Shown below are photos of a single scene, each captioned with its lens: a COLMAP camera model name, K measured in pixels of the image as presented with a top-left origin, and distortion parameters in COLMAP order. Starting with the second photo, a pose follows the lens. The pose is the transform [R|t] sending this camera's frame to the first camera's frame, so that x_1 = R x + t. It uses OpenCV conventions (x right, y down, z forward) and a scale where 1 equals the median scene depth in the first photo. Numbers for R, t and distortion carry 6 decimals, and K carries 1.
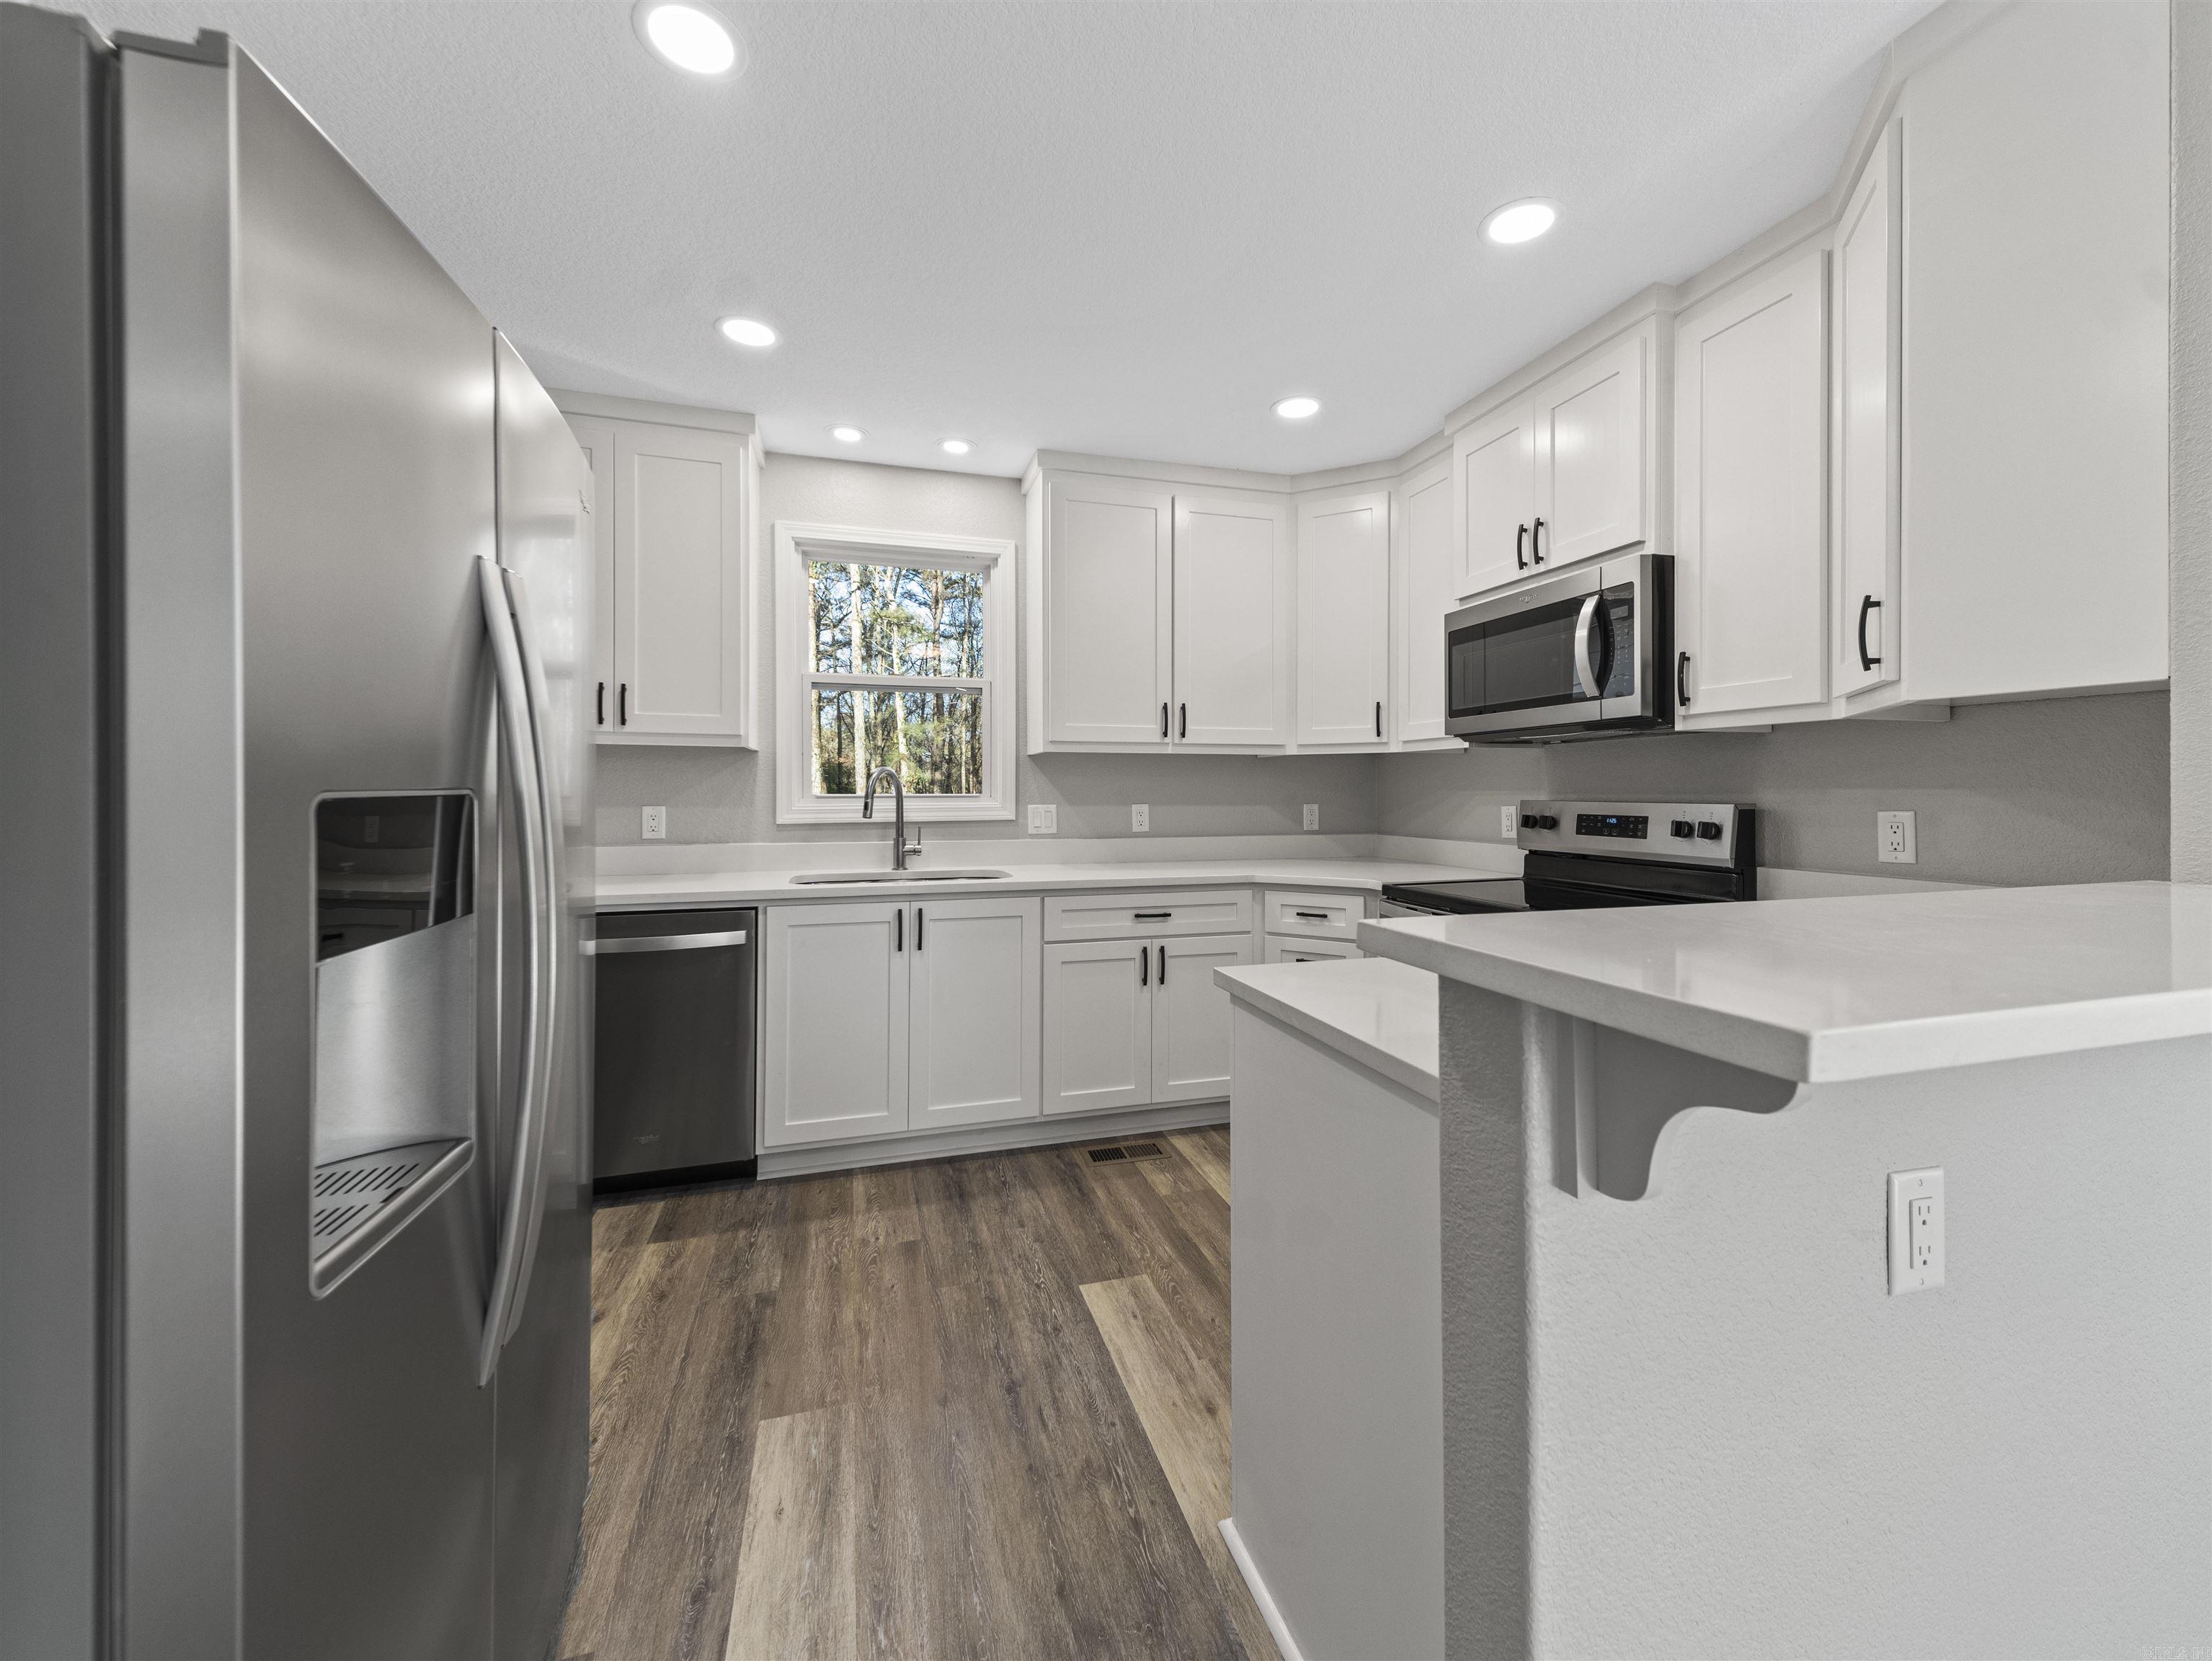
lens RADIAL K [[879.8, 0, 1117.9], [0, 879.8, 786.5], [0, 0, 1]] dist [0.026362, -0.000137]
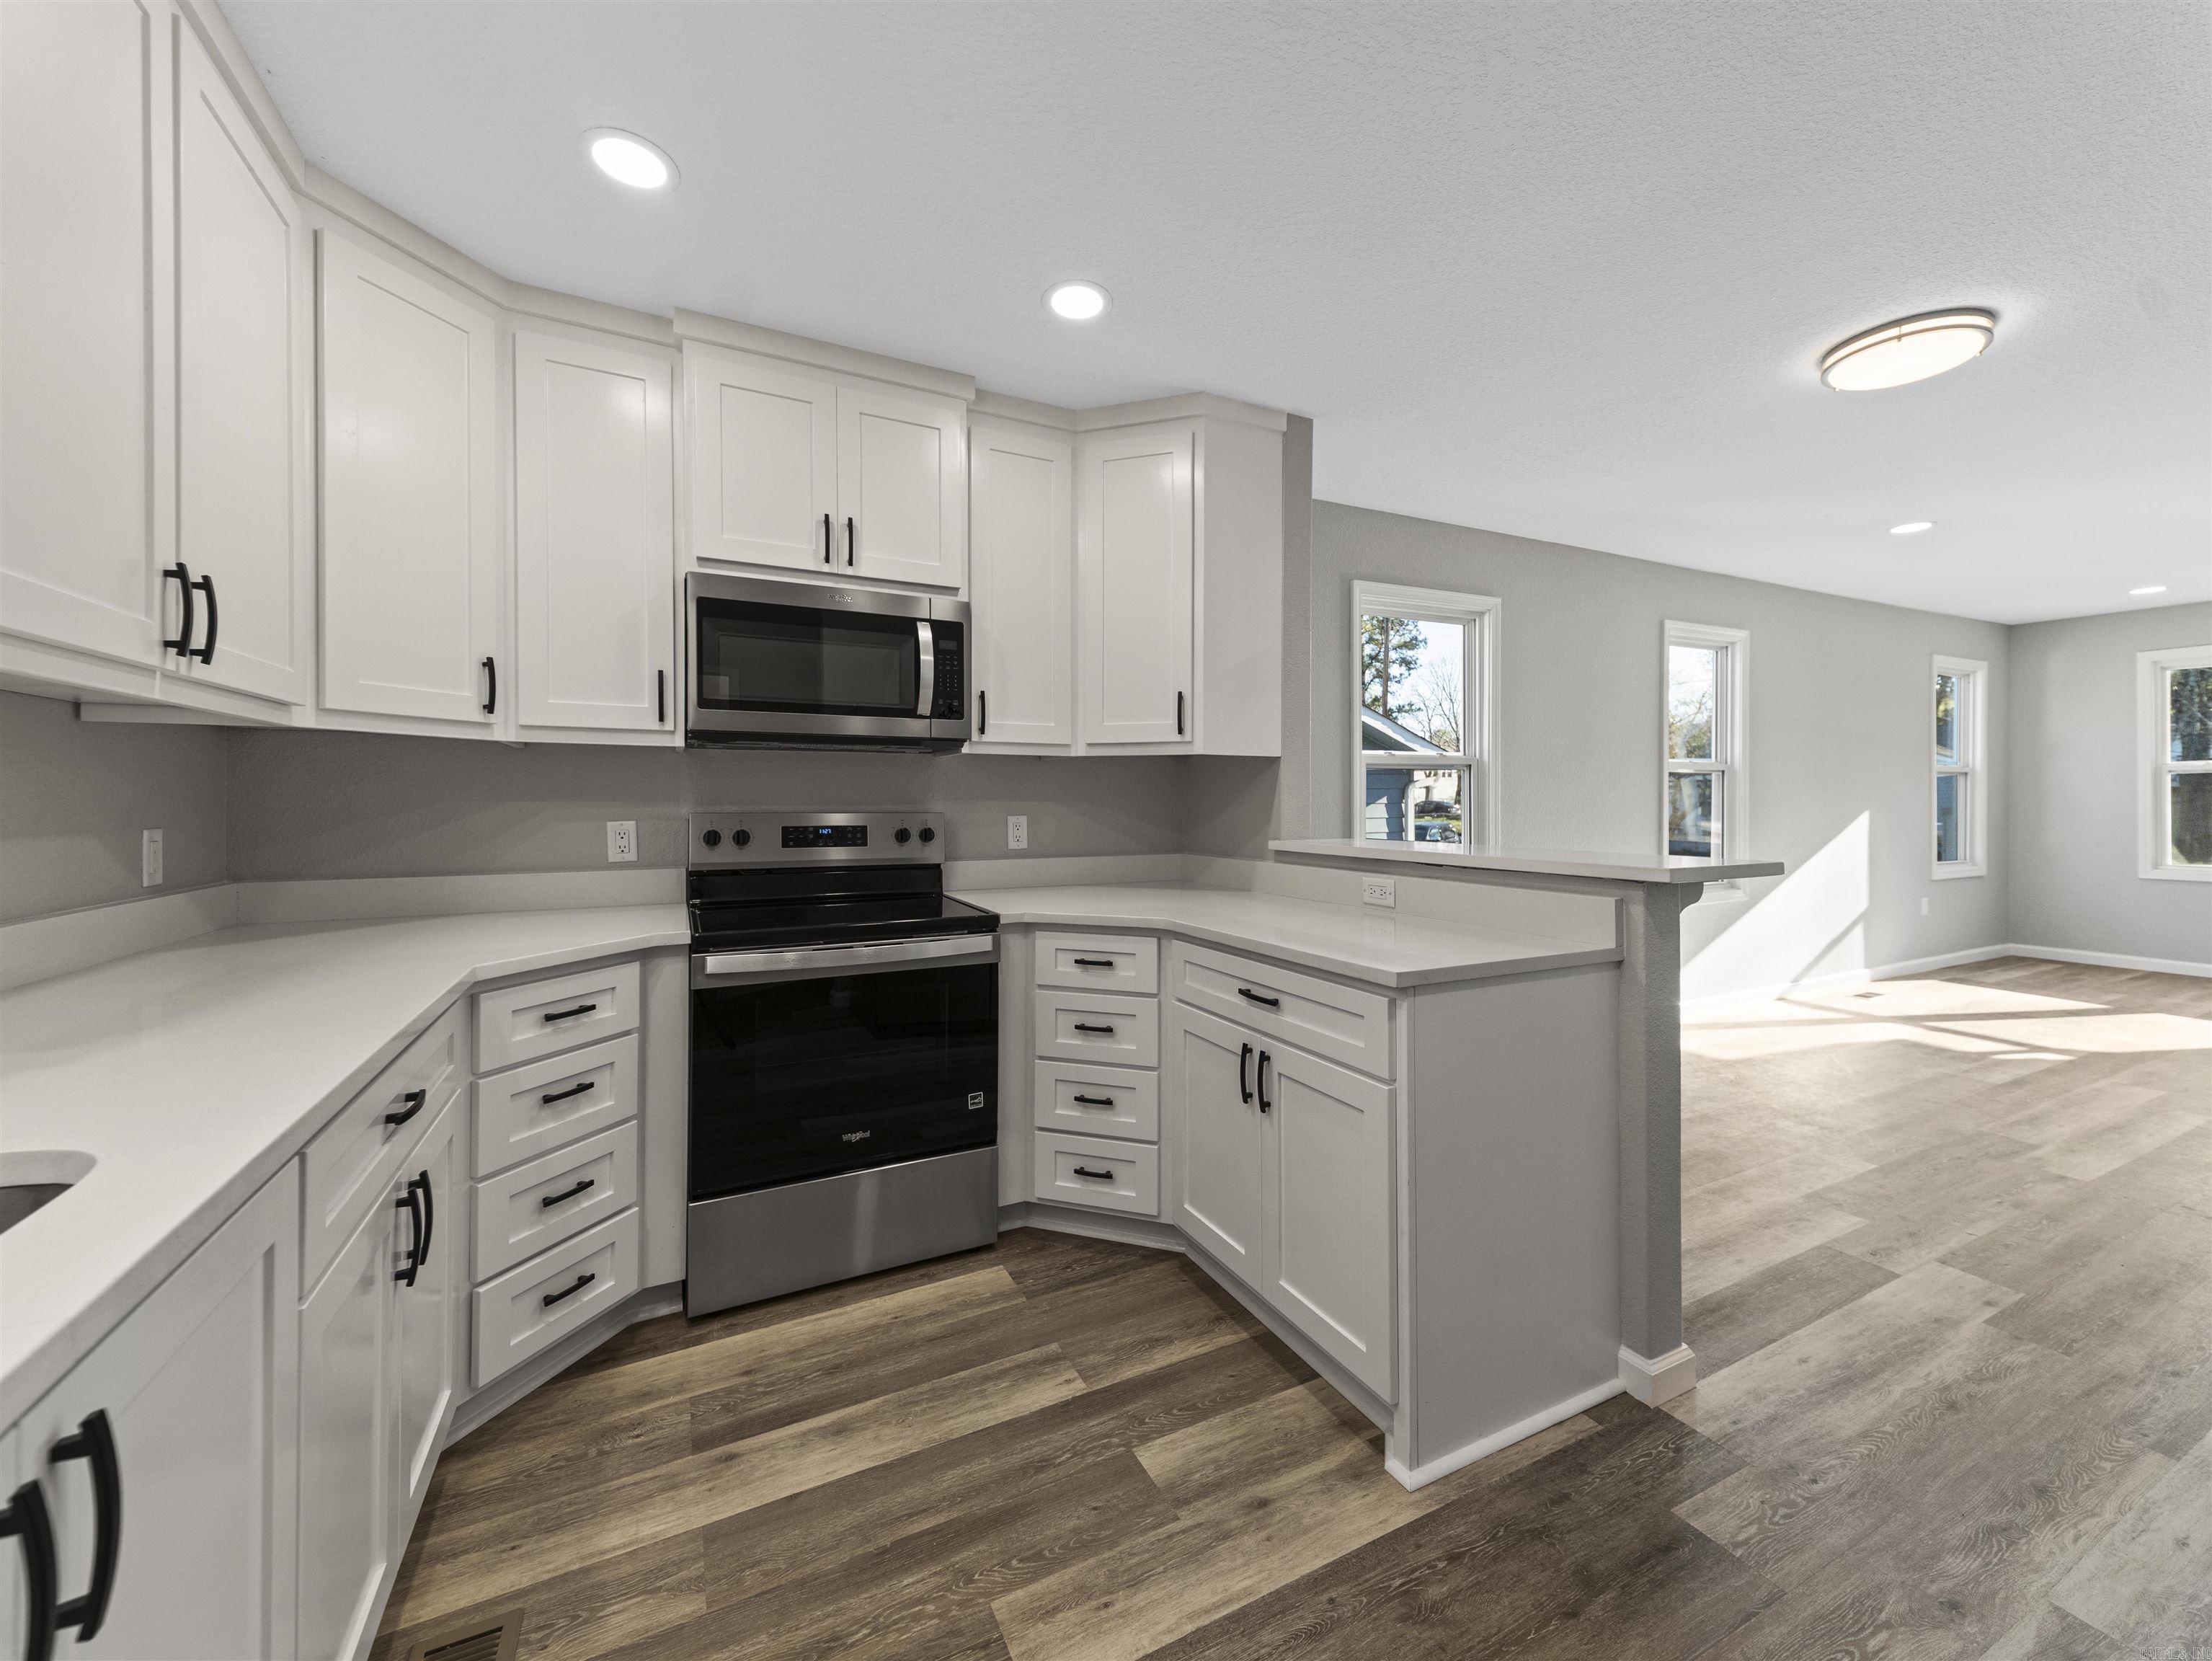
lens RADIAL K [[857.8, 0, 1107.7], [0, 857.8, 798.8], [0, 0, 1]] dist [0.037178, -0.012117]
pose [[-0.169972, 0.001512, 0.985448, -0.460361], [-0.008117, 0.999963, -0.002934, 0.001273], [-0.985416, -0.008498, -0.169953, 0.825000]]
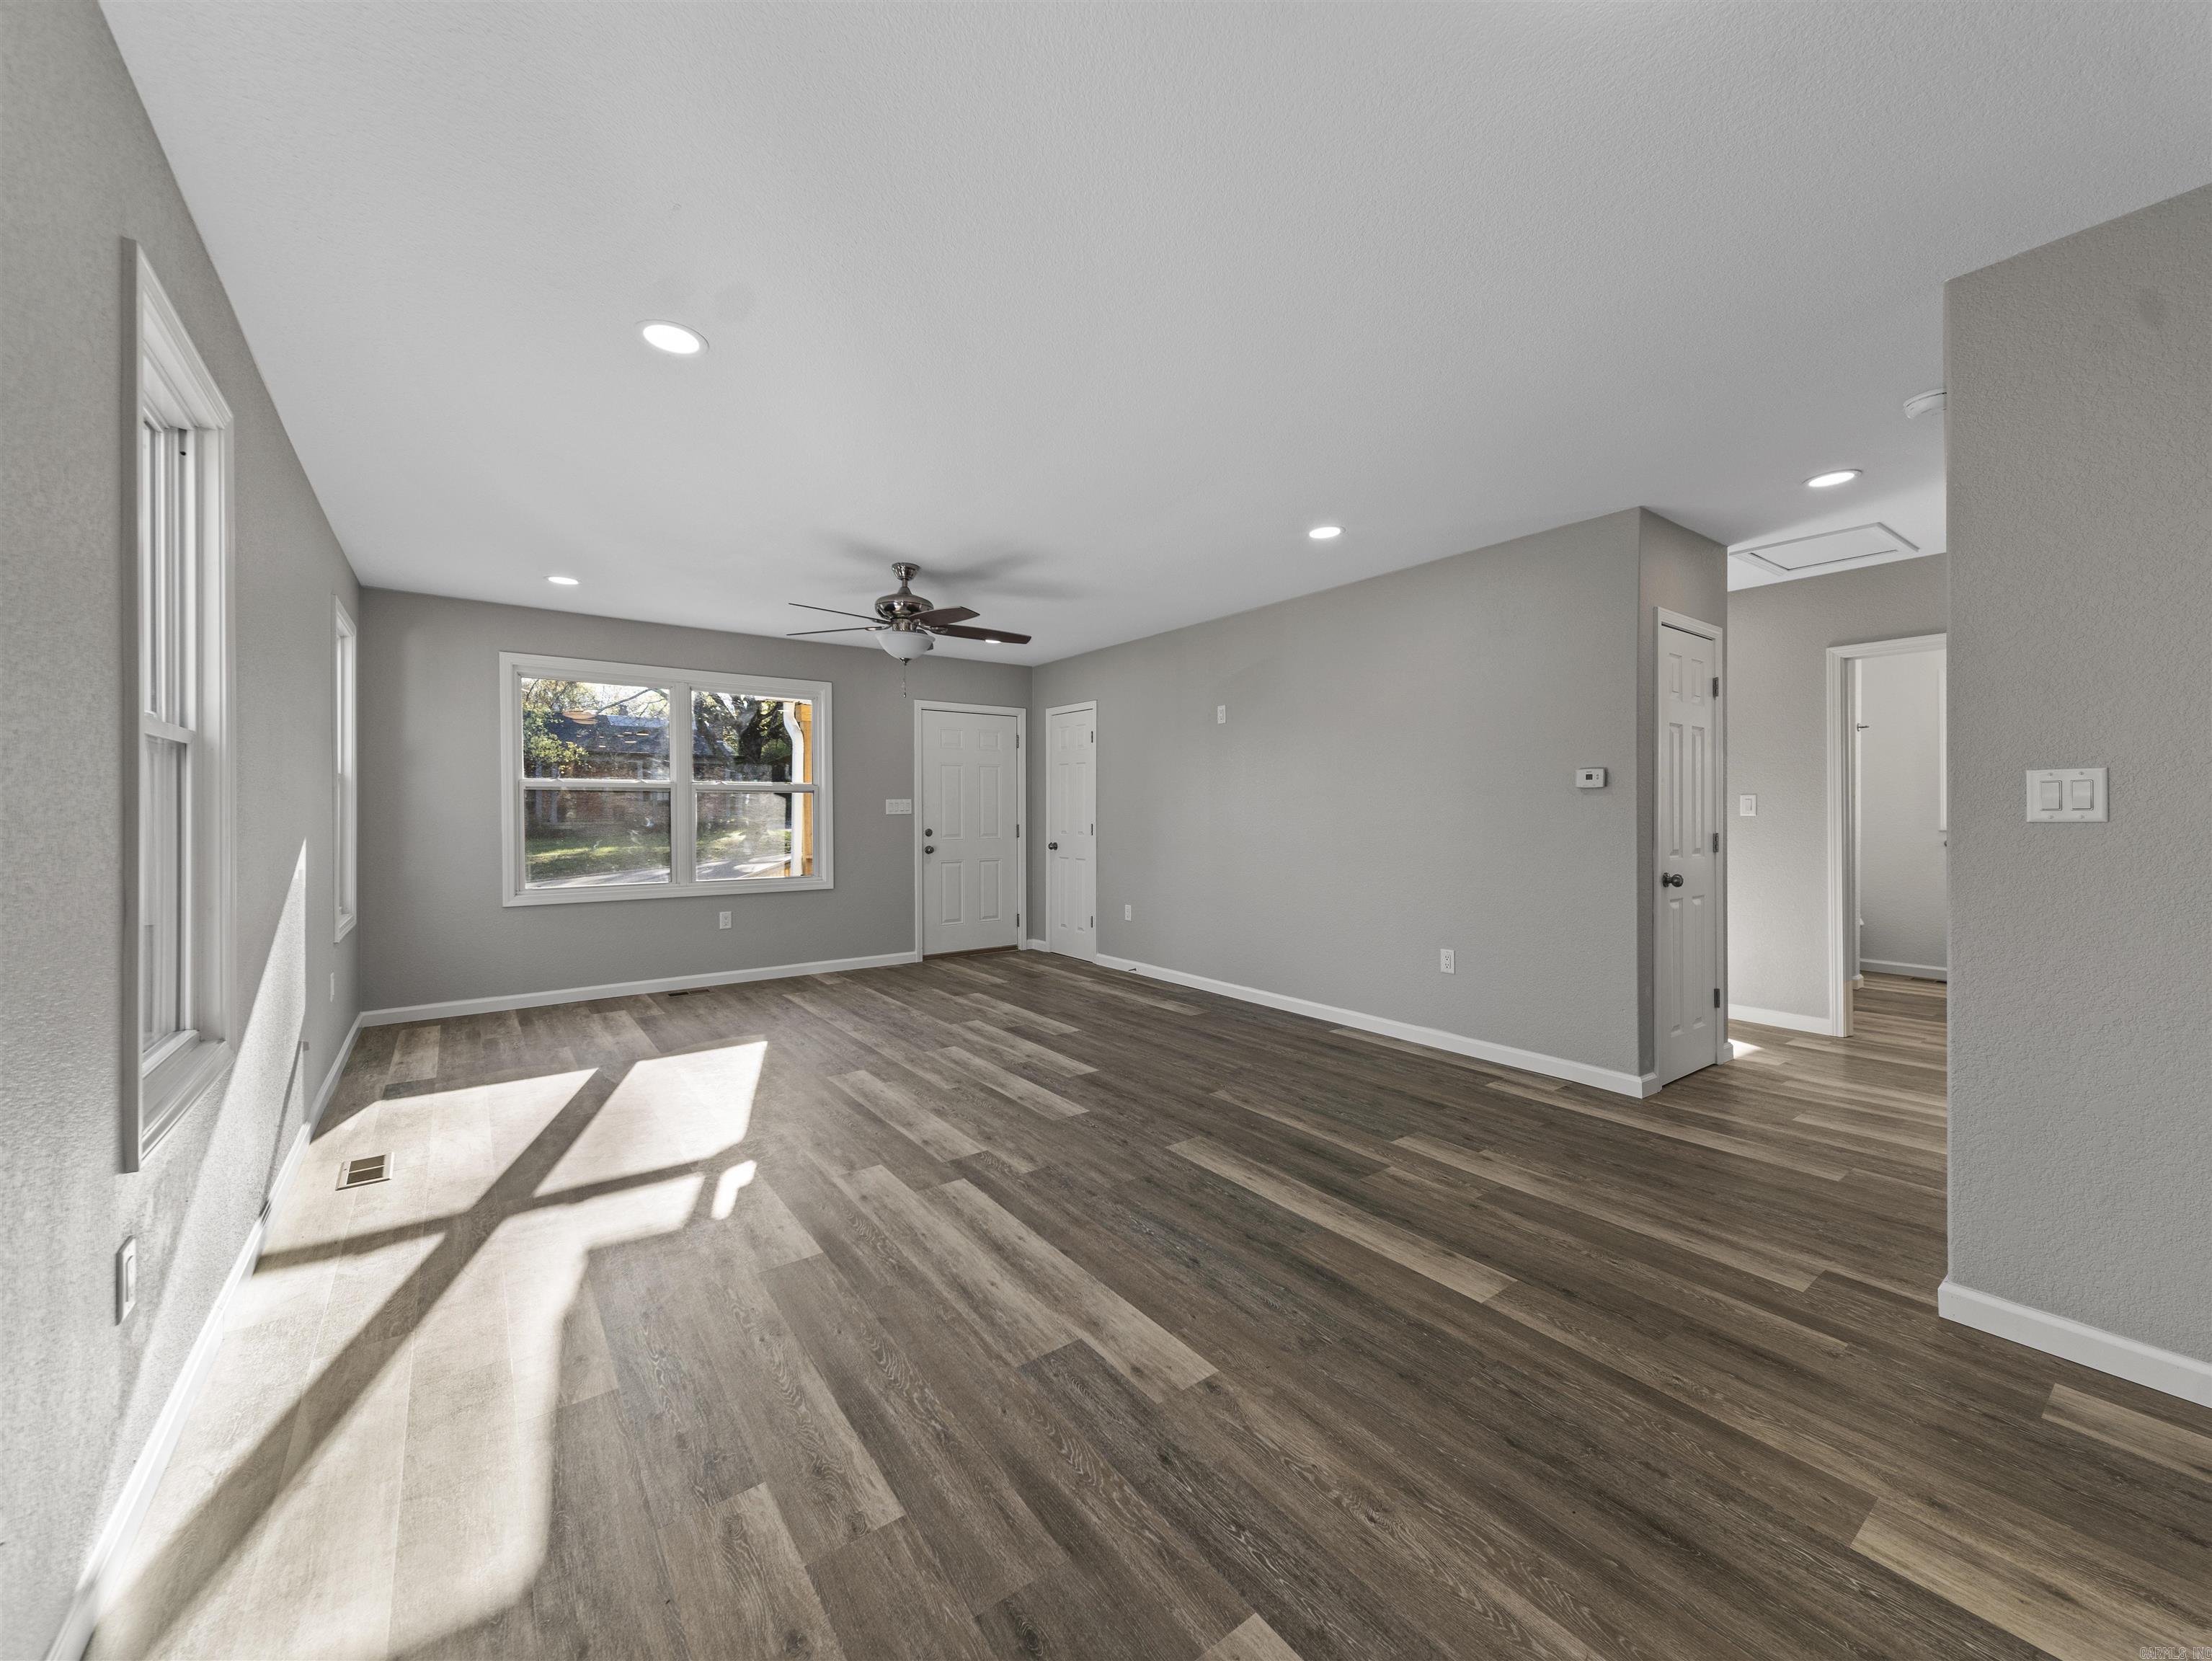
lens RADIAL K [[857.8, 0, 1107.7], [0, 857.8, 798.8], [0, 0, 1]] dist [0.037178, -0.012117]
pose [[-0.942418, -0.000952, -0.334437, 0.654173], [0.007628, 0.999675, -0.024339, -0.004860], [0.334352, -0.025488, -0.942104, 0.171629]]
